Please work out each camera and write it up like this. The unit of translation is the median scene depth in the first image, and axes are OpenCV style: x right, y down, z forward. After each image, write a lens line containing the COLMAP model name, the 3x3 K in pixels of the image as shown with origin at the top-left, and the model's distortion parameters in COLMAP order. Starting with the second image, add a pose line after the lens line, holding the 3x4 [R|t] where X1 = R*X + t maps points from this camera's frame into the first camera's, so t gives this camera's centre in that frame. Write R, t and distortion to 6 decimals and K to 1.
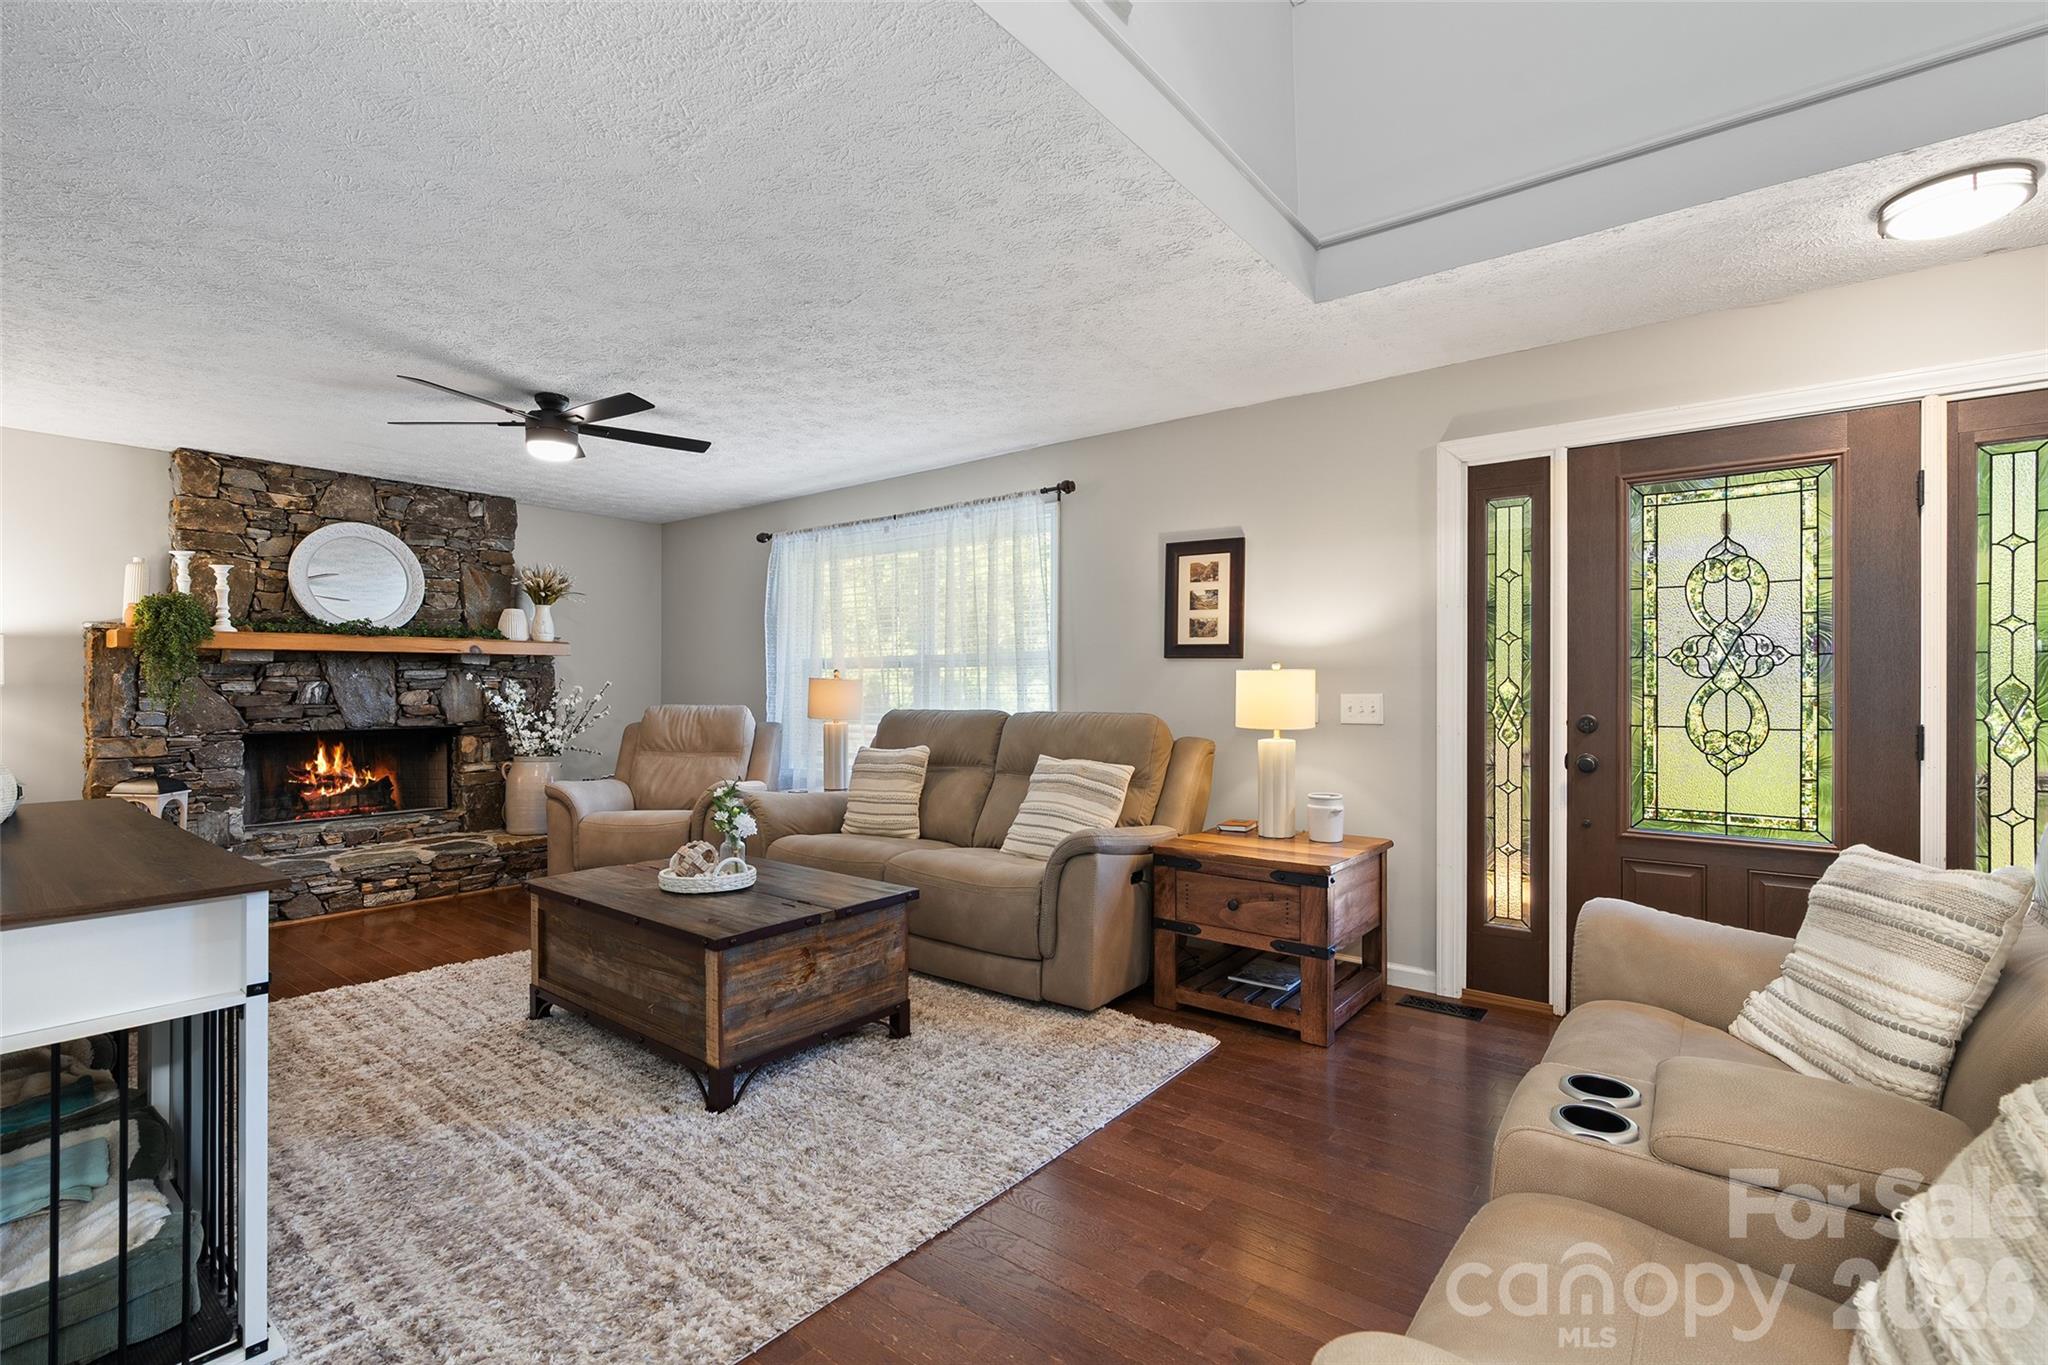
lens RADIAL K [[927.4, 0, 1012.0], [0, 927.4, 683.5], [0, 0, 1]] dist [-0.001311, 0.000837]
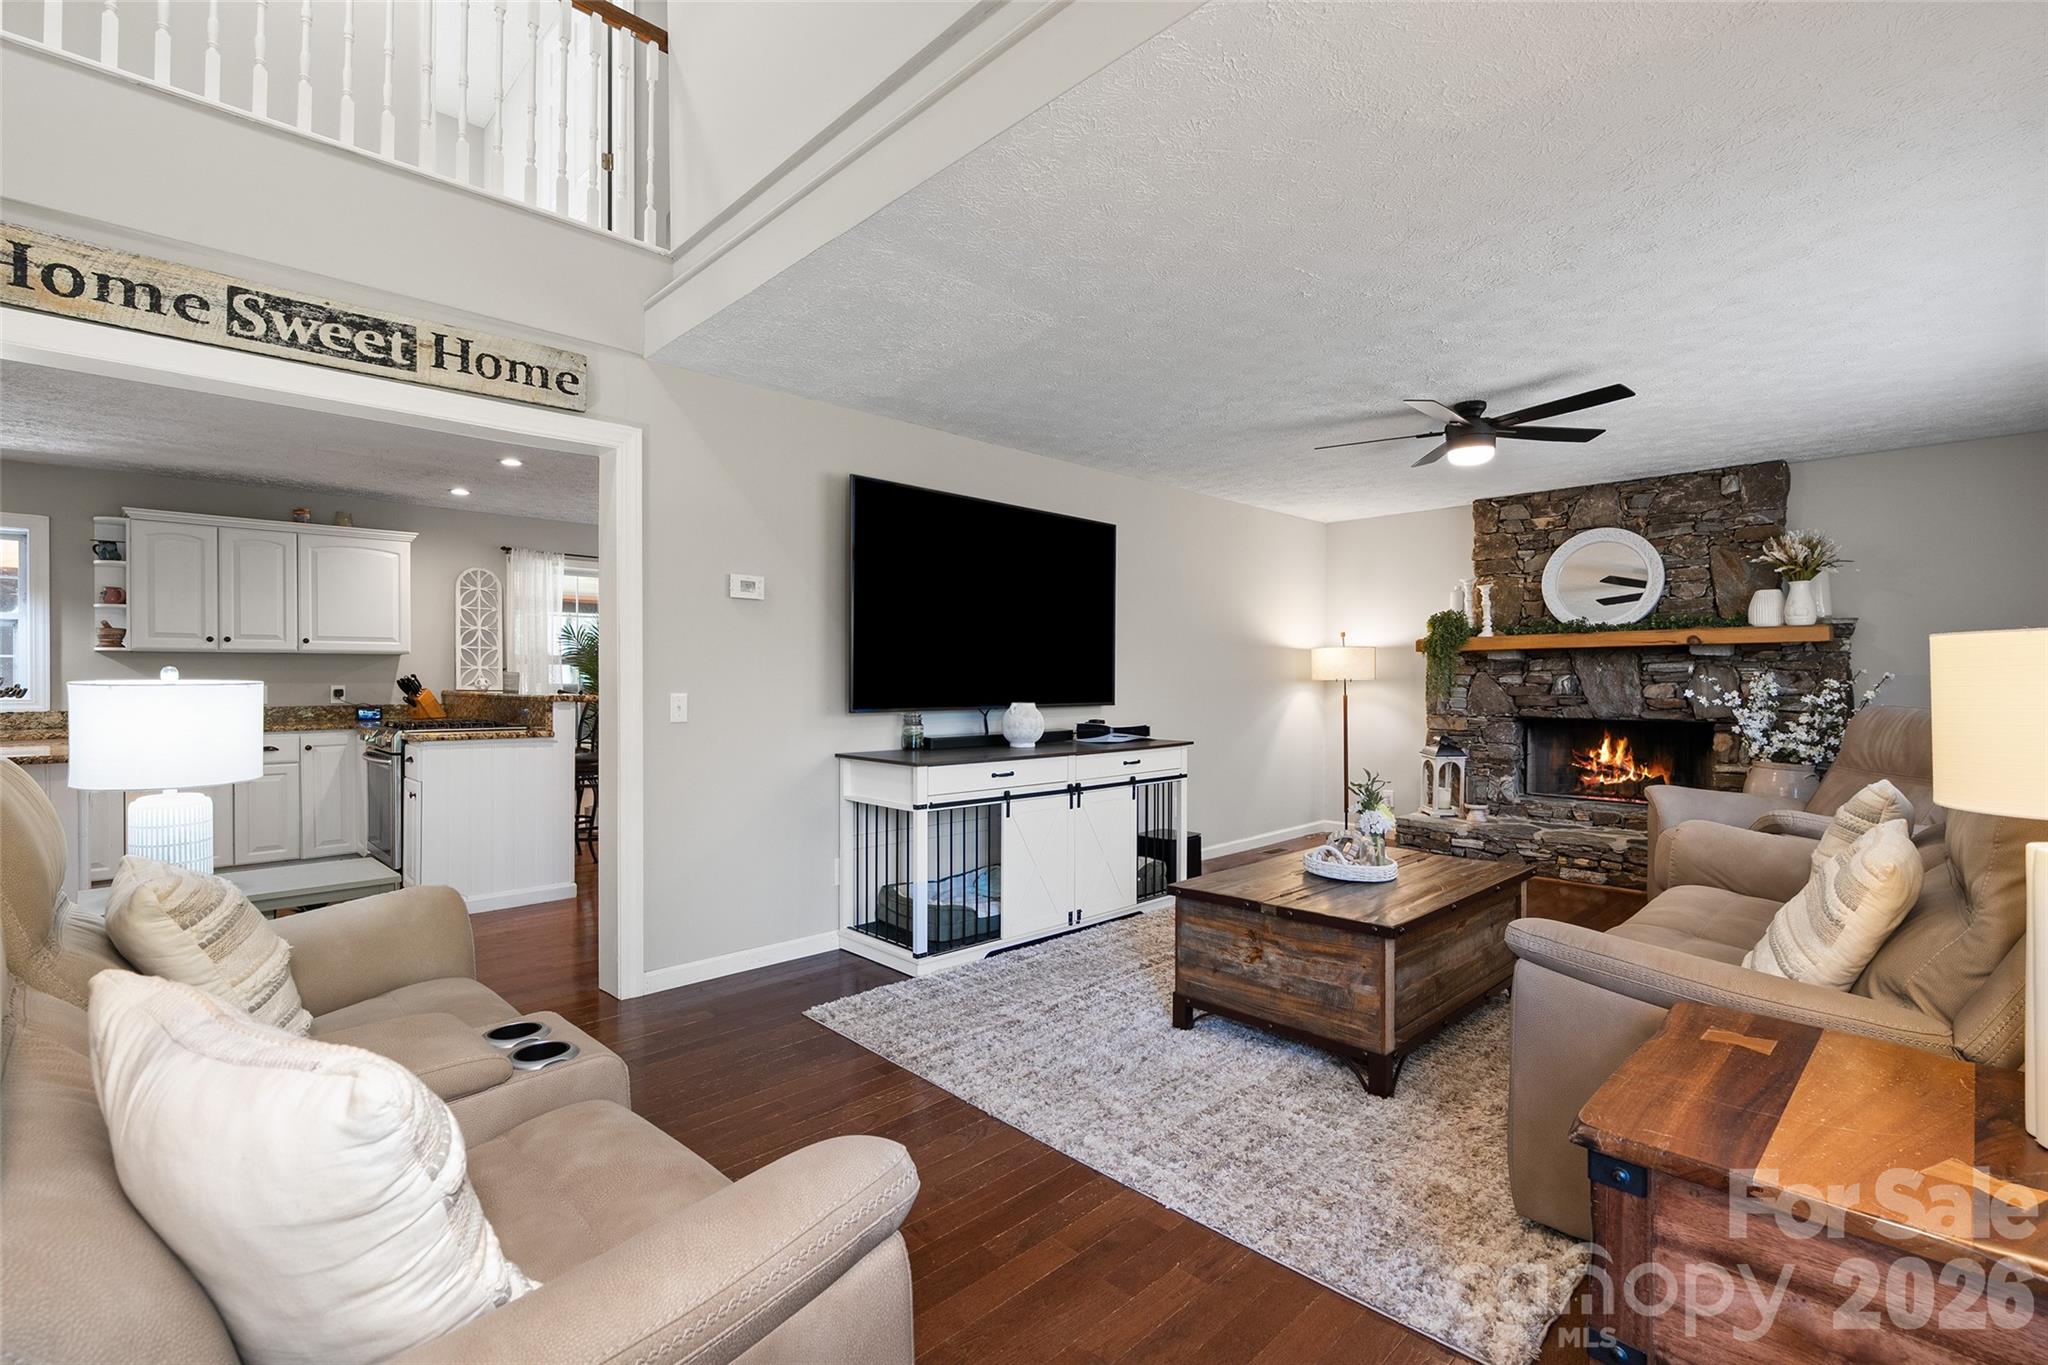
lens RADIAL K [[927.4, 0, 1023.3], [0, 927.4, 675.1], [0, 0, 1]] dist [-0.001311, 0.000837]
pose [[-0.130453, -0.002745, -0.991451, 0.479739], [0.003579, 0.999988, -0.003239, -0.000753], [0.991448, -0.003971, -0.130442, 0.496989]]
